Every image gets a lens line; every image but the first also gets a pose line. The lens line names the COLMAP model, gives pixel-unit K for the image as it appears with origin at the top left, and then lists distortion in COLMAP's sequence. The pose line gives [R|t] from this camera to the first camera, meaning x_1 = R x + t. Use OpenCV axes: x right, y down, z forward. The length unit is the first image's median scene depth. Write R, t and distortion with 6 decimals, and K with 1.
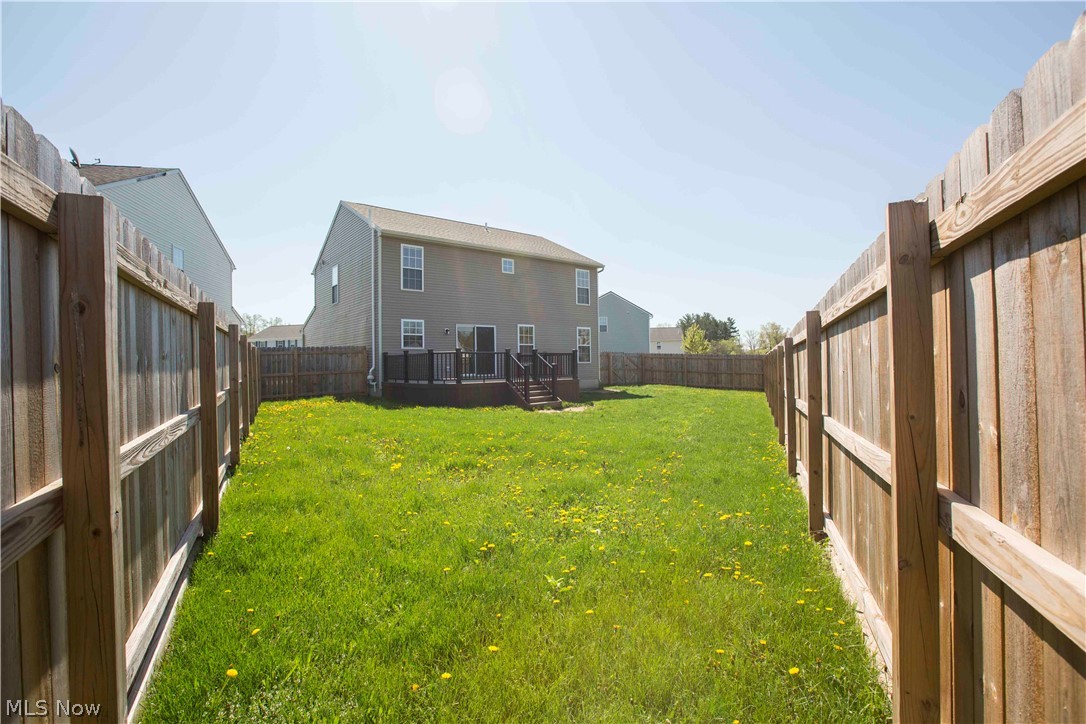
lens RADIAL K [[501.0, 0, 547.1], [0, 501.0, 358.3], [0, 0, 1]] dist [-0.051265, 0.022097]
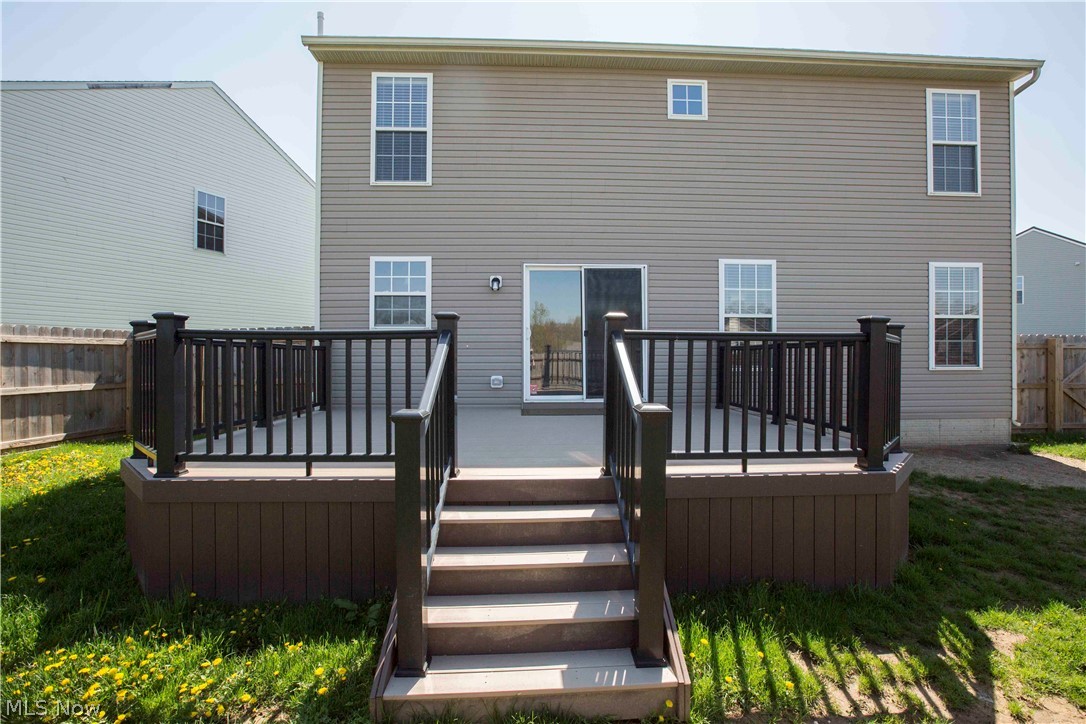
lens RADIAL K [[501.0, 0, 547.1], [0, 501.0, 358.3], [0, 0, 1]] dist [-0.051265, 0.022097]
pose [[0.790423, 0.025239, -0.612041, 0.062045], [-0.010166, 0.999554, 0.028090, -0.005256], [0.612477, -0.015981, 0.790327, 0.608834]]
